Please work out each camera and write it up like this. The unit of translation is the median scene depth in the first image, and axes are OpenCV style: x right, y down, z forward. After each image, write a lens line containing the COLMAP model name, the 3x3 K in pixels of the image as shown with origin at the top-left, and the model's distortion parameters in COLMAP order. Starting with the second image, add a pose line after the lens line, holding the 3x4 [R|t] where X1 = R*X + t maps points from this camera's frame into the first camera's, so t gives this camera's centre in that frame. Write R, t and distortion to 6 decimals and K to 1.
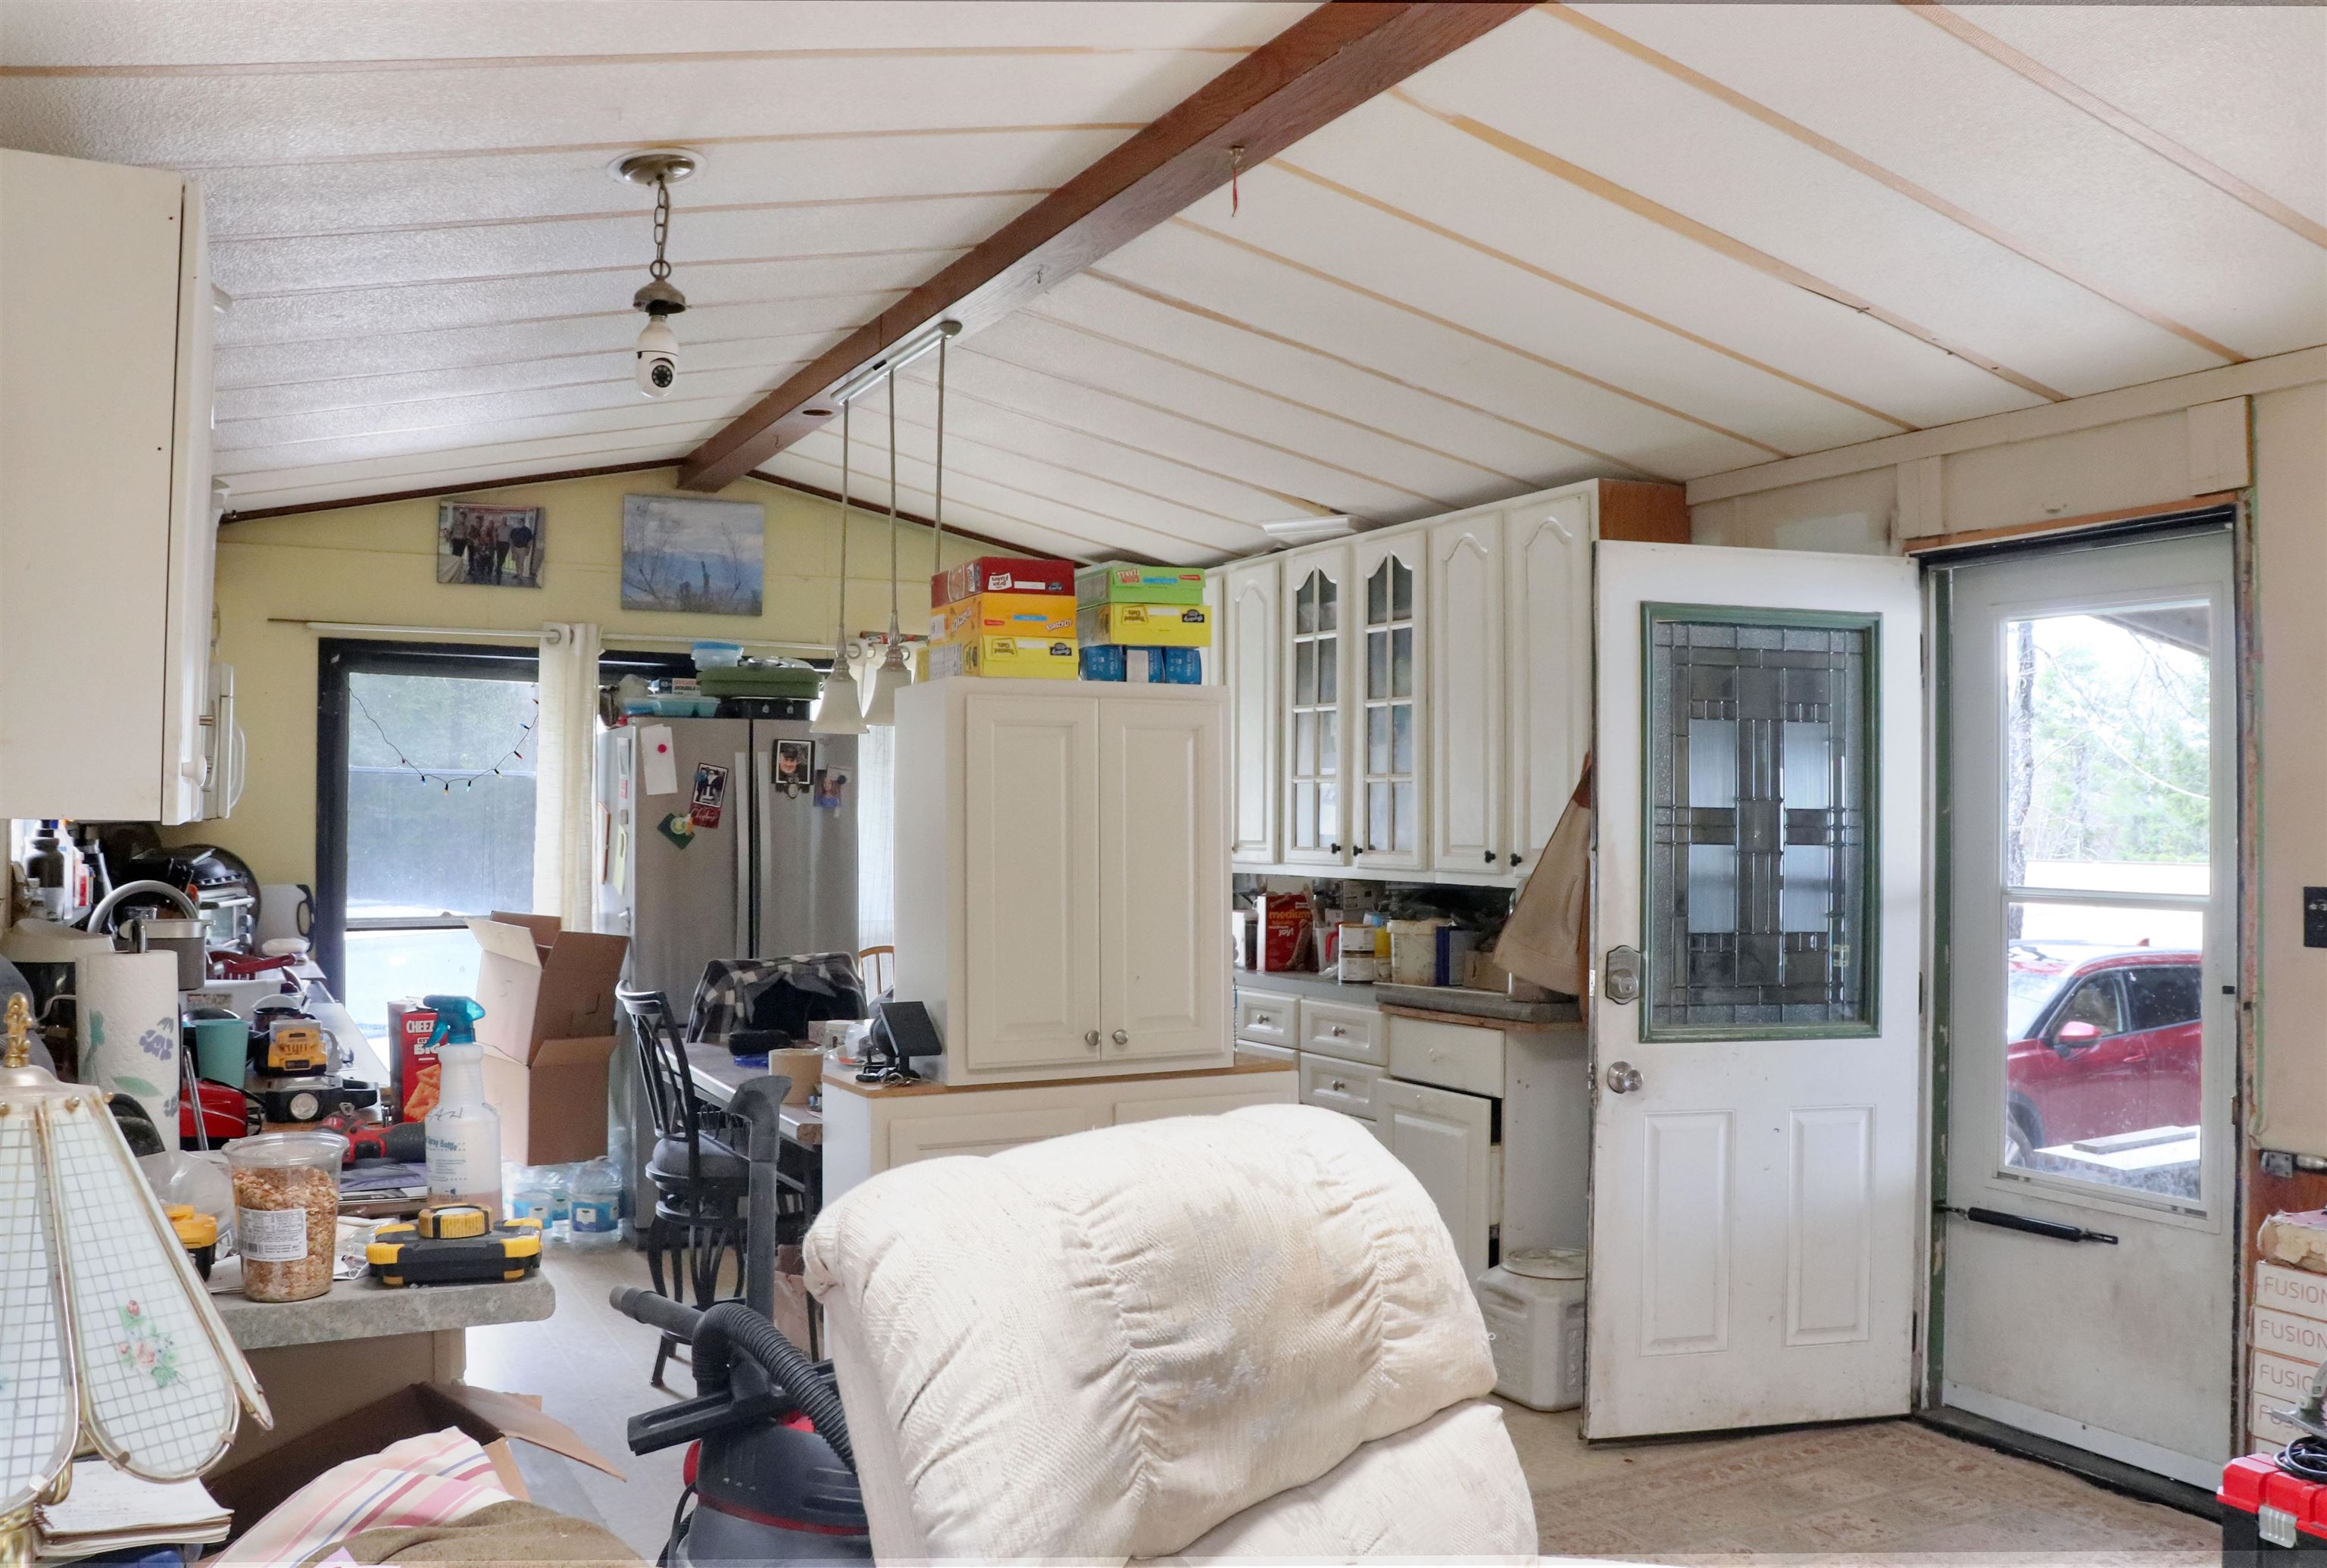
lens RADIAL K [[1945.3, 0, 1163.5], [0, 1945.3, 784.0], [0, 0, 1]] dist [-0.183162, 0.177869]
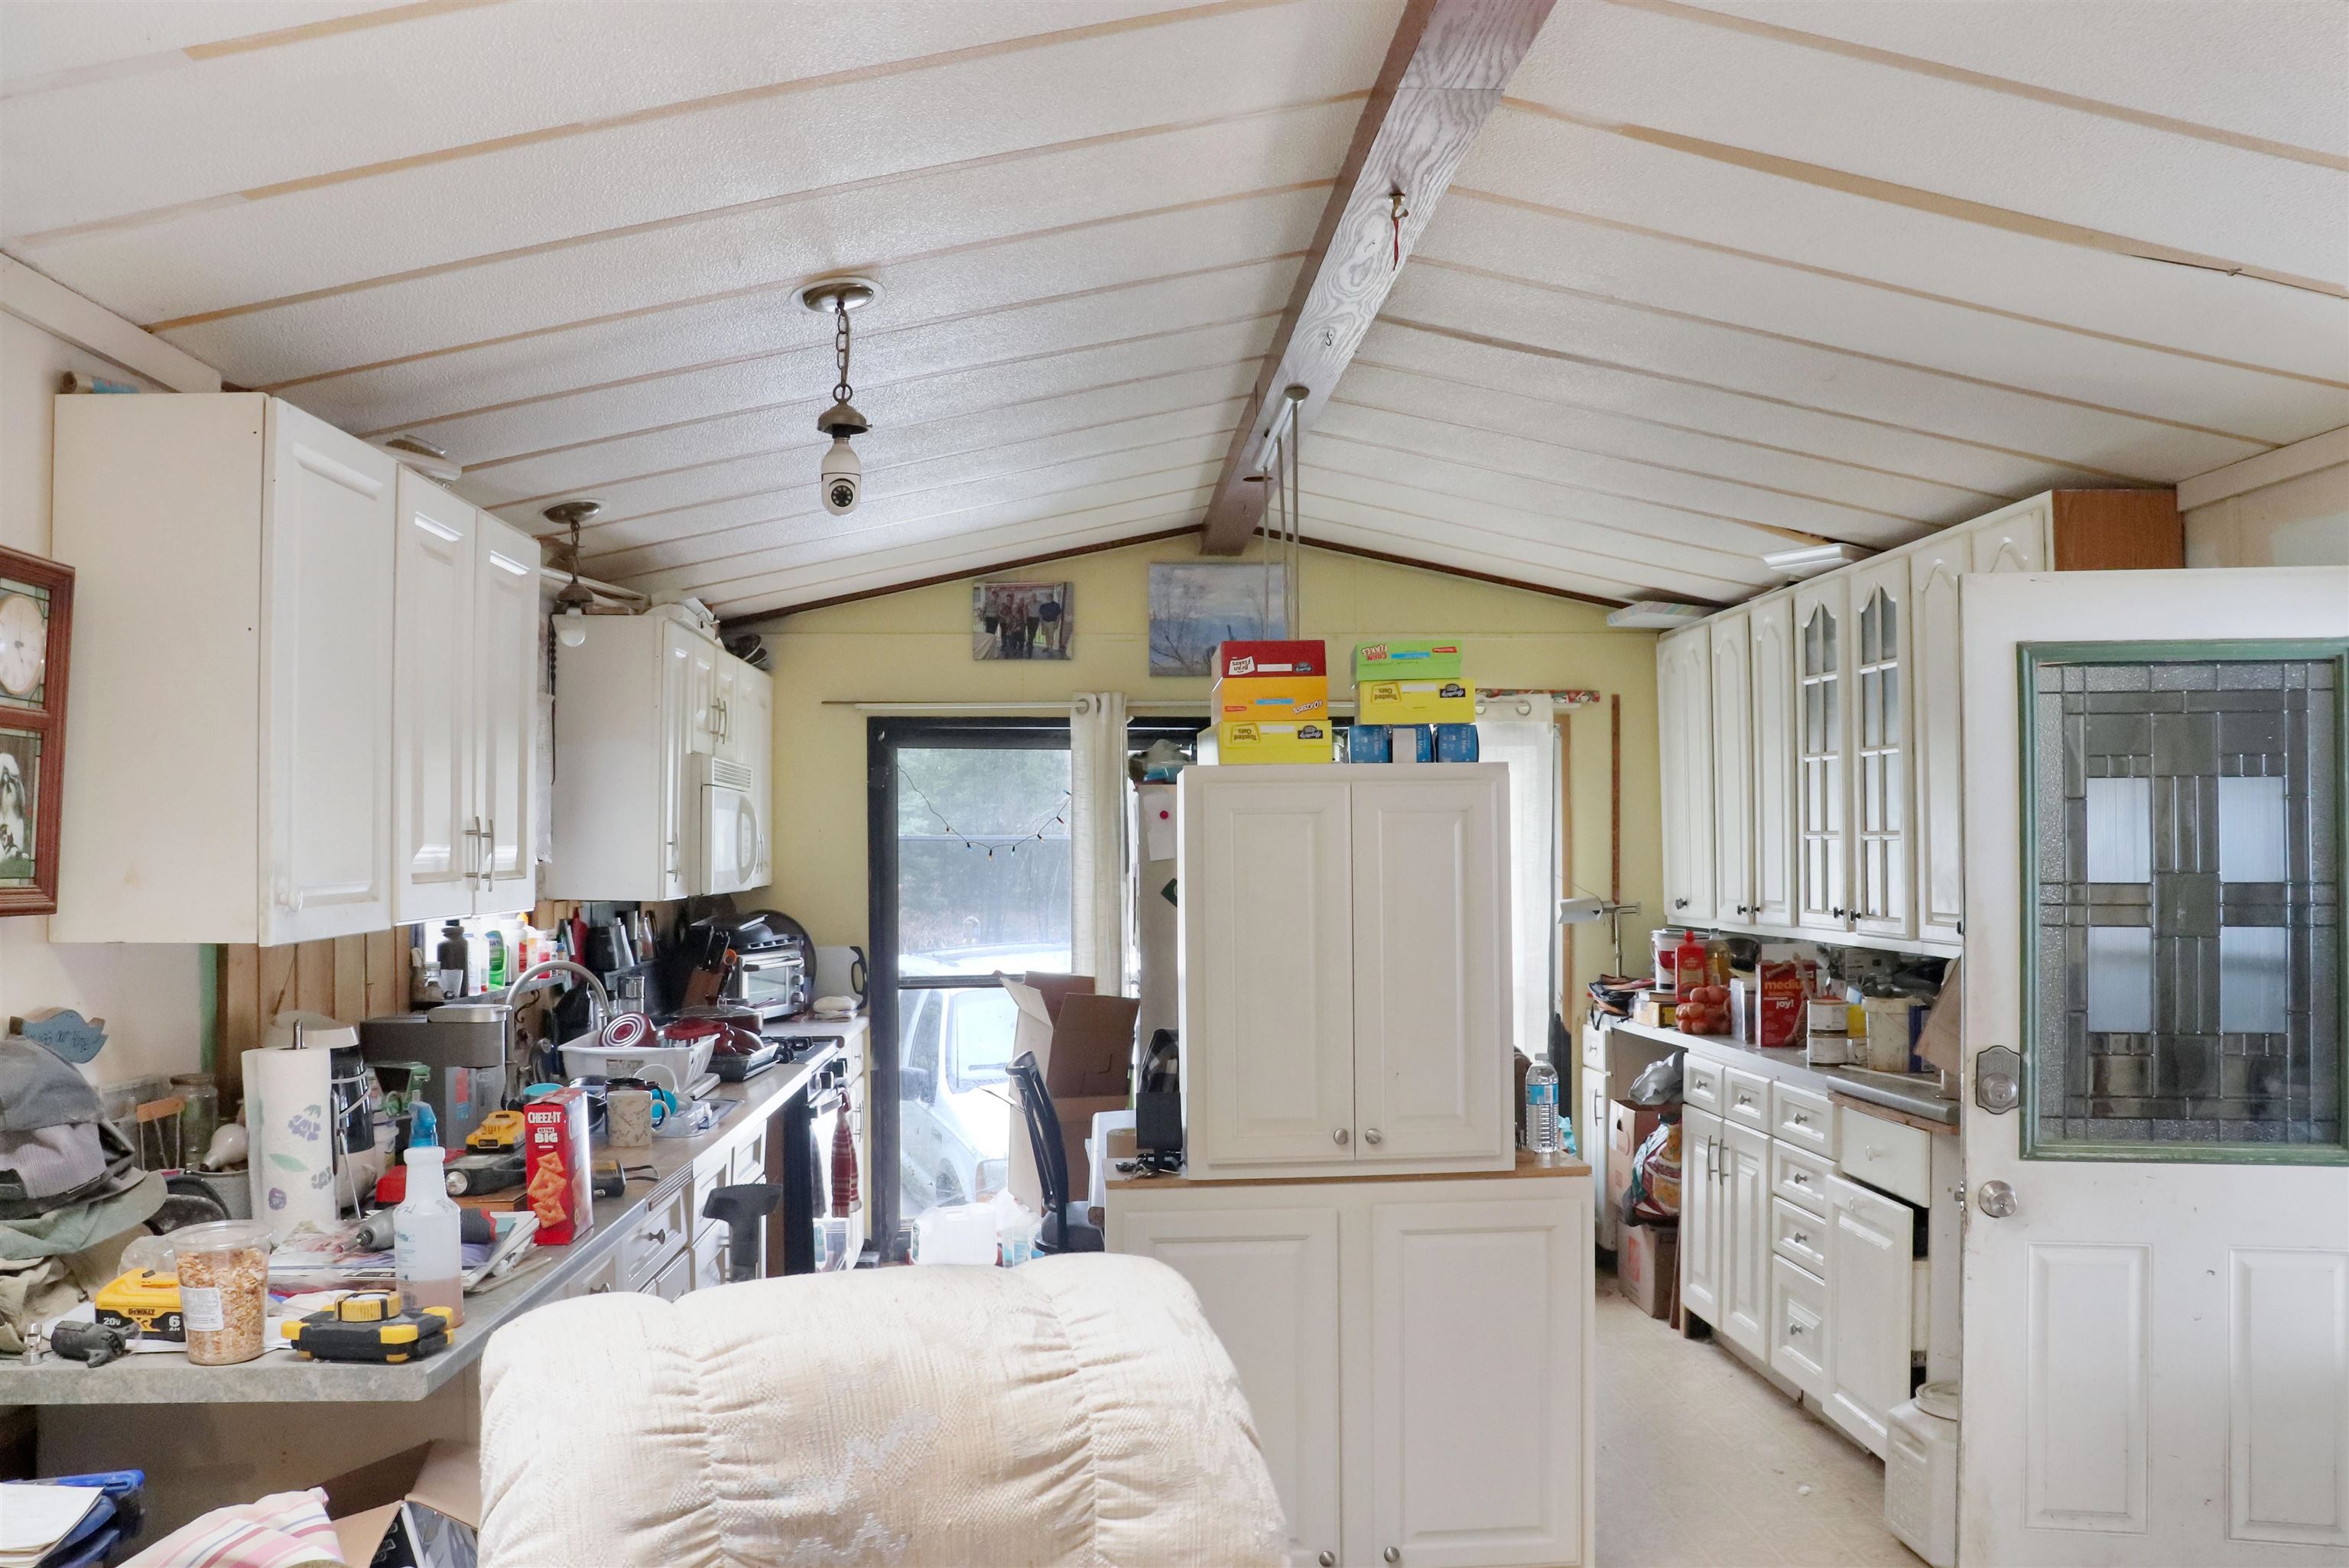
lens RADIAL K [[1977.3, 0, 1171.9], [0, 1977.3, 814.2], [0, 0, 1]] dist [-0.180245, 0.160801]
pose [[0.912224, -0.018971, -0.409253, 0.247634], [0.020068, 0.999797, -0.001615, -0.024546], [0.409201, -0.006739, 0.912419, 0.067332]]
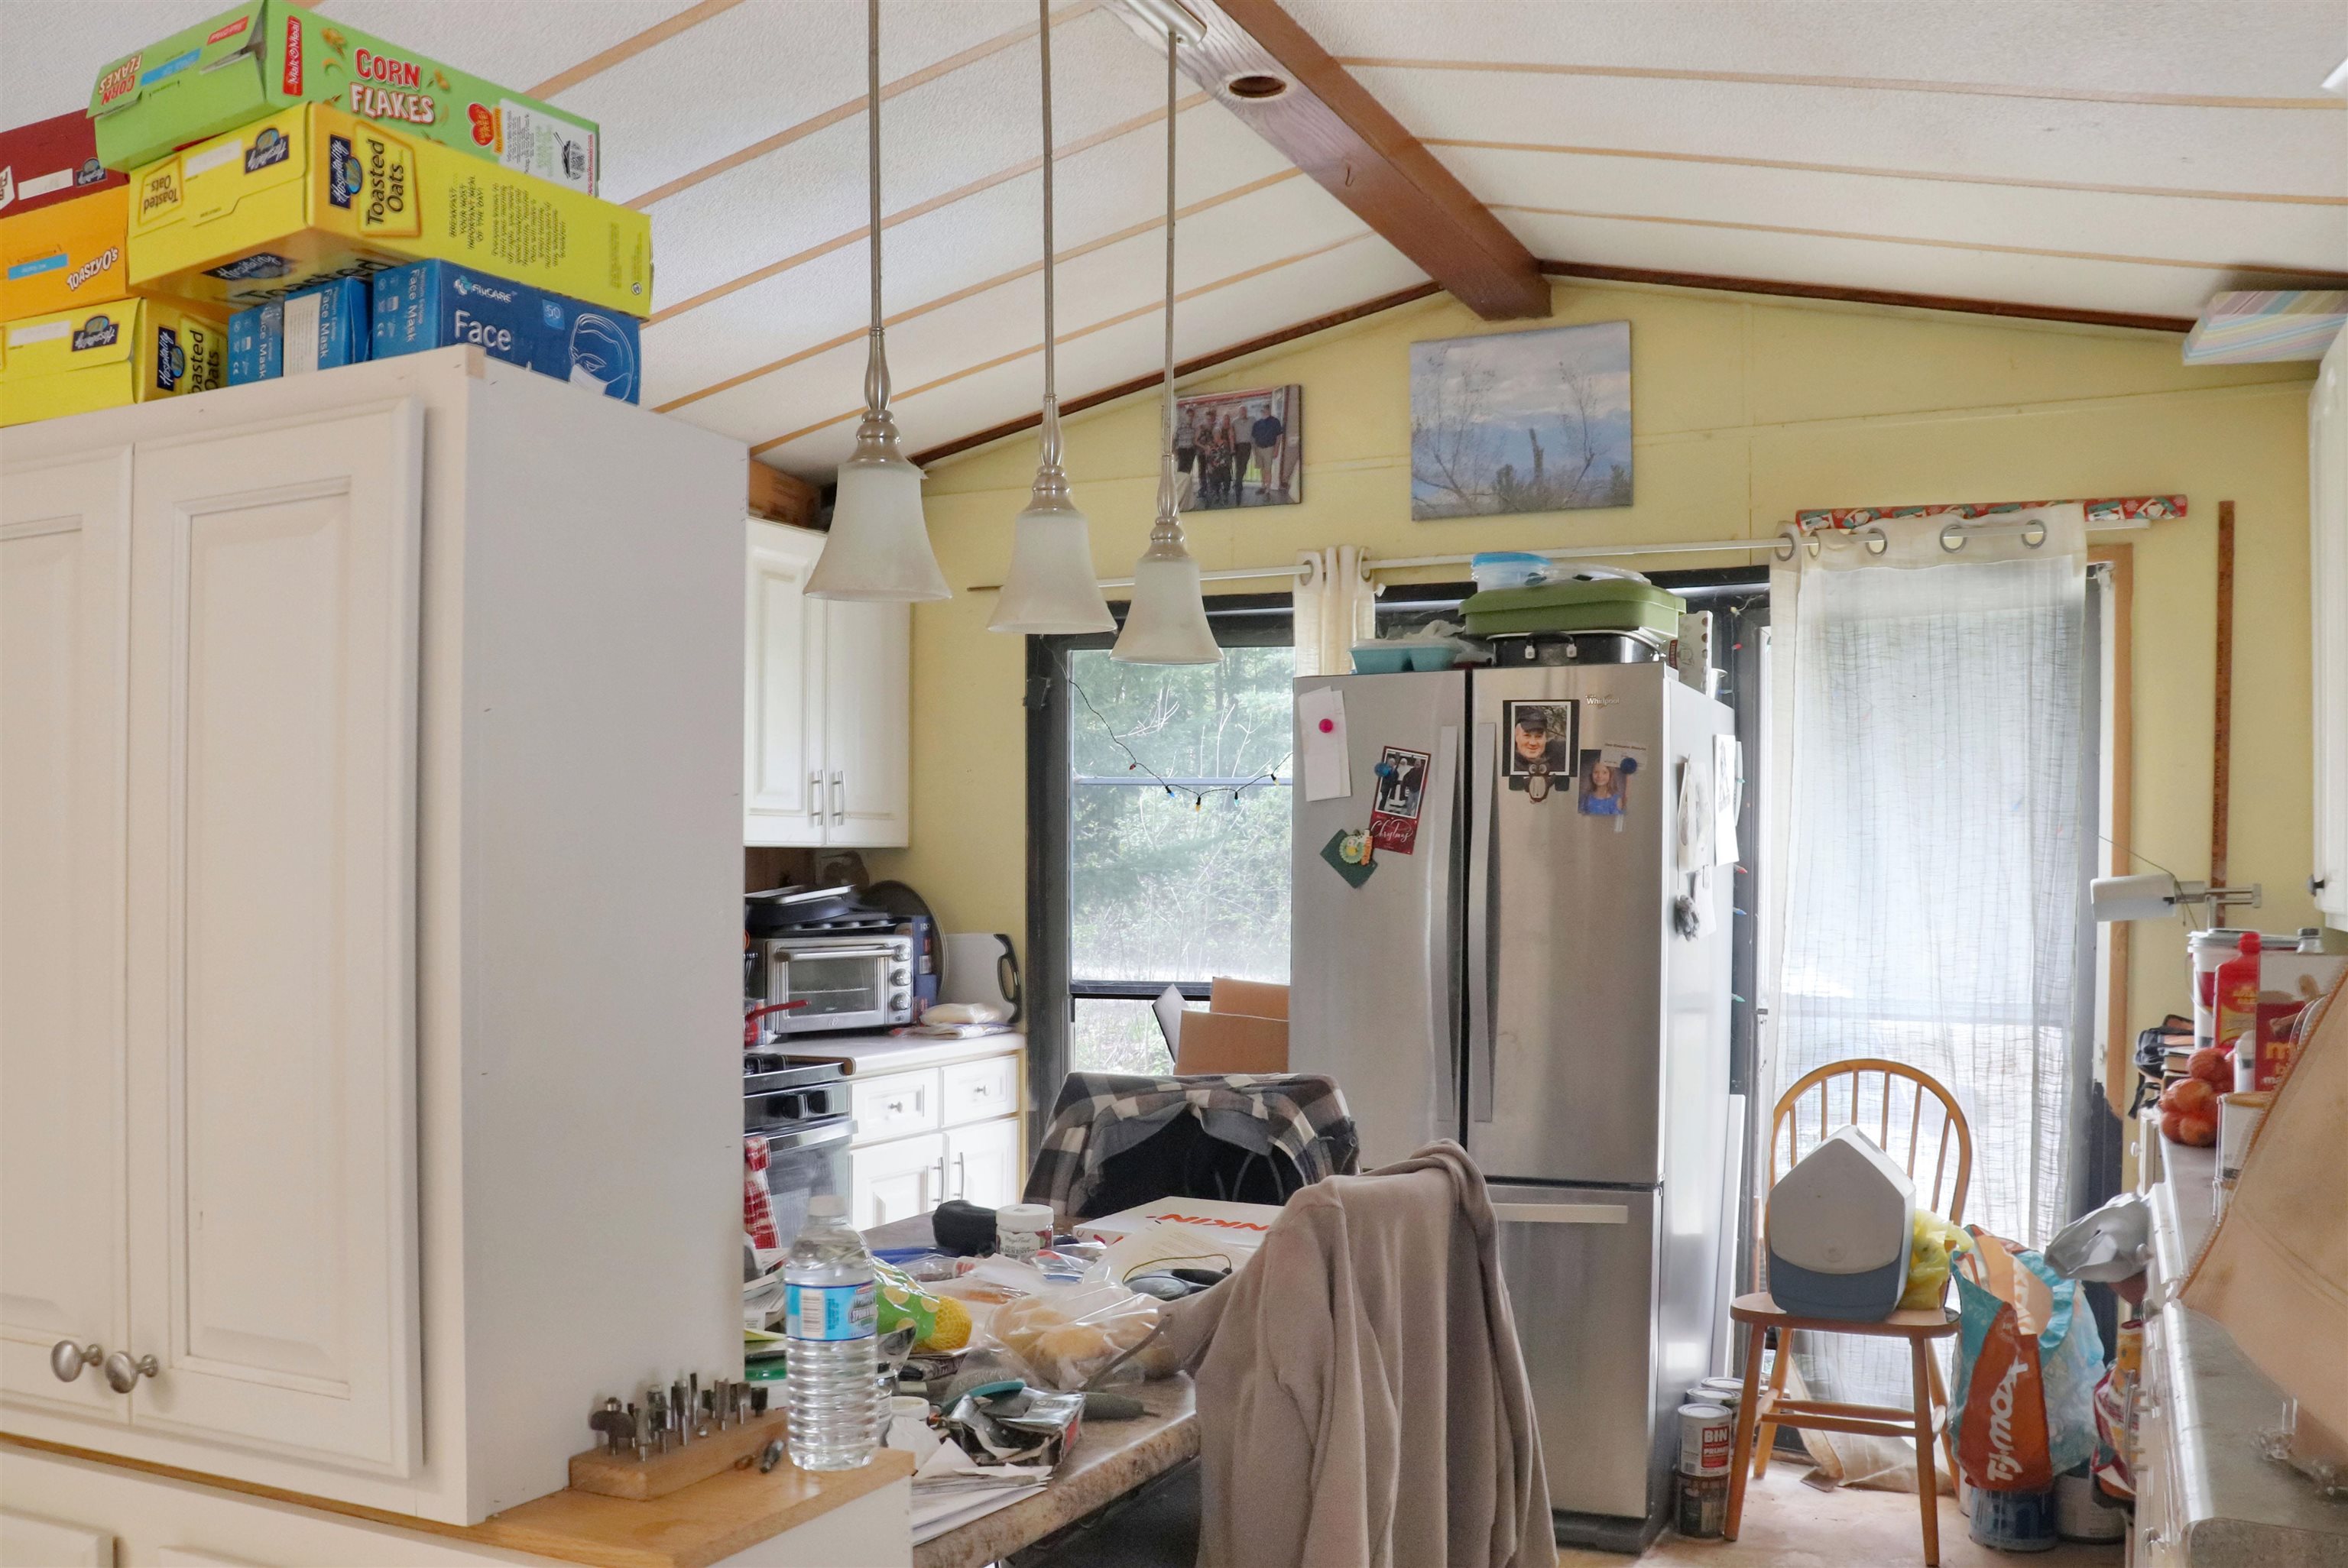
lens RADIAL K [[2024.1, 0, 1198.9], [0, 2024.1, 941.5], [0, 0, 1]] dist [-0.094391, 0.001390]
pose [[0.620262, 0.021593, -0.784097, 0.331571], [0.019213, 0.998903, 0.042708, 0.032749], [0.784159, -0.041555, 0.619167, 0.806065]]
